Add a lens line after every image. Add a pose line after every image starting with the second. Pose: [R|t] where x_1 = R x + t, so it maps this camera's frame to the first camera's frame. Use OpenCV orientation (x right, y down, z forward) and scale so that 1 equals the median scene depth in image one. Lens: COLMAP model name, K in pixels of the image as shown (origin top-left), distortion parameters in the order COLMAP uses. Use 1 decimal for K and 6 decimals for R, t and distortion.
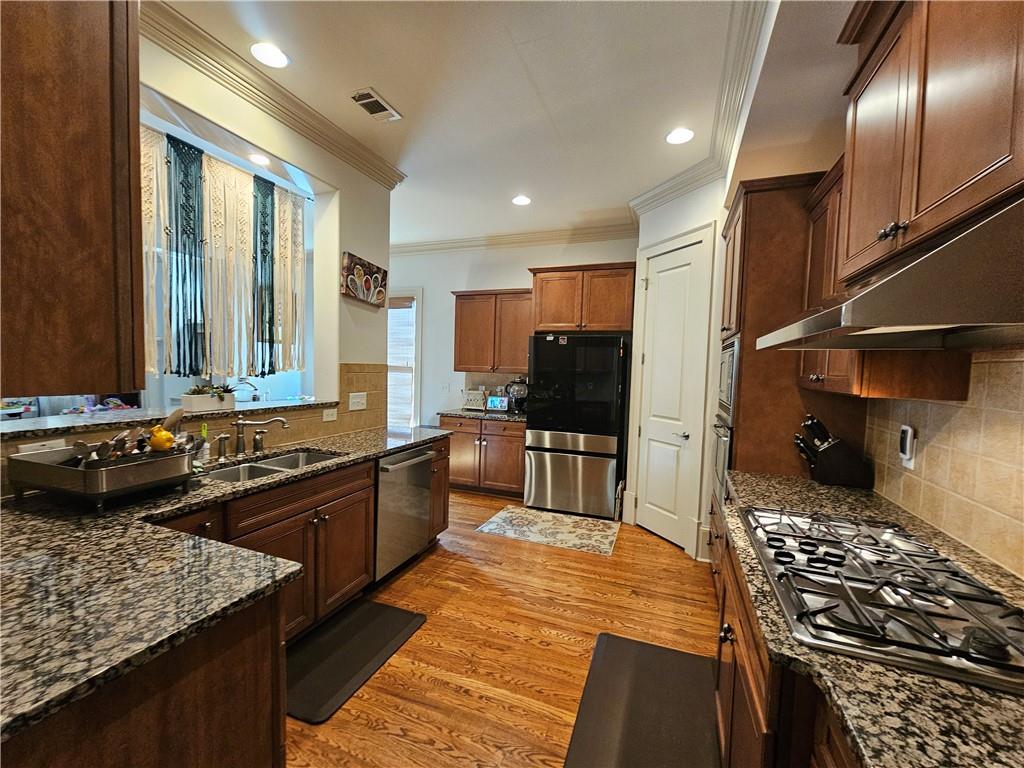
lens RADIAL K [[413.1, 0, 513.5], [0, 413.1, 387.5], [0, 0, 1]] dist [-0.000874, -0.000170]
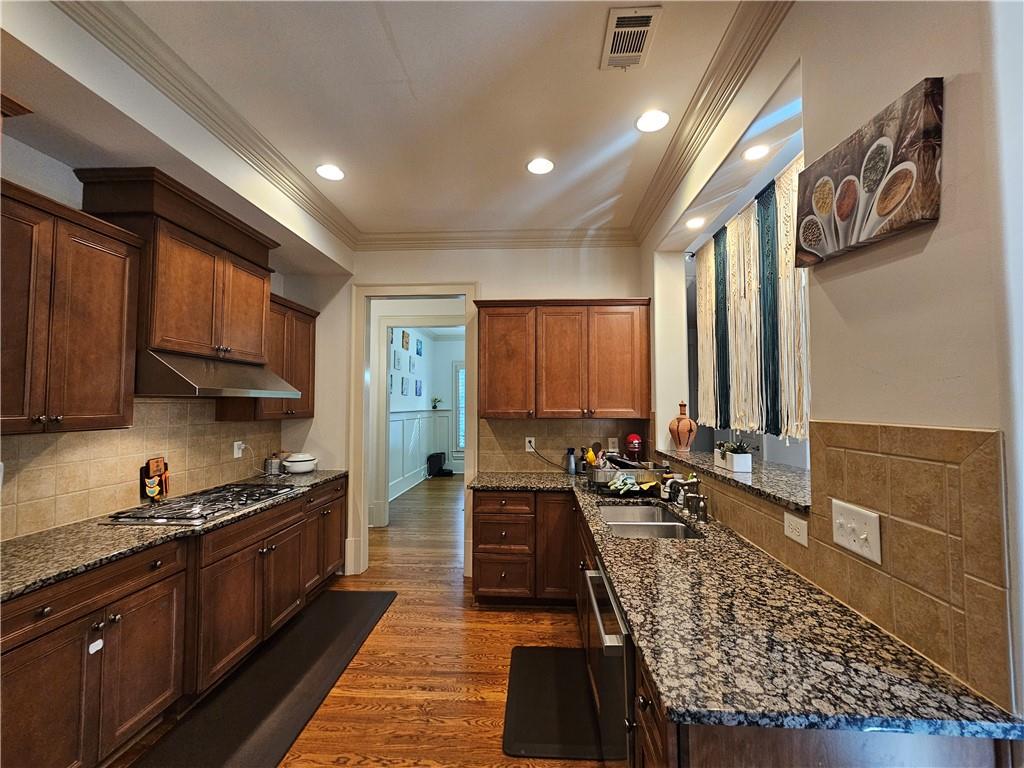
lens RADIAL K [[413.1, 0, 516.9], [0, 413.1, 388.0], [0, 0, 1]] dist [-0.000874, -0.000170]
pose [[-0.950028, -0.041931, -0.309335, 0.021648], [-0.043255, 0.999061, -0.002583, -0.082162], [0.309153, 0.010927, -0.950950, 1.355218]]
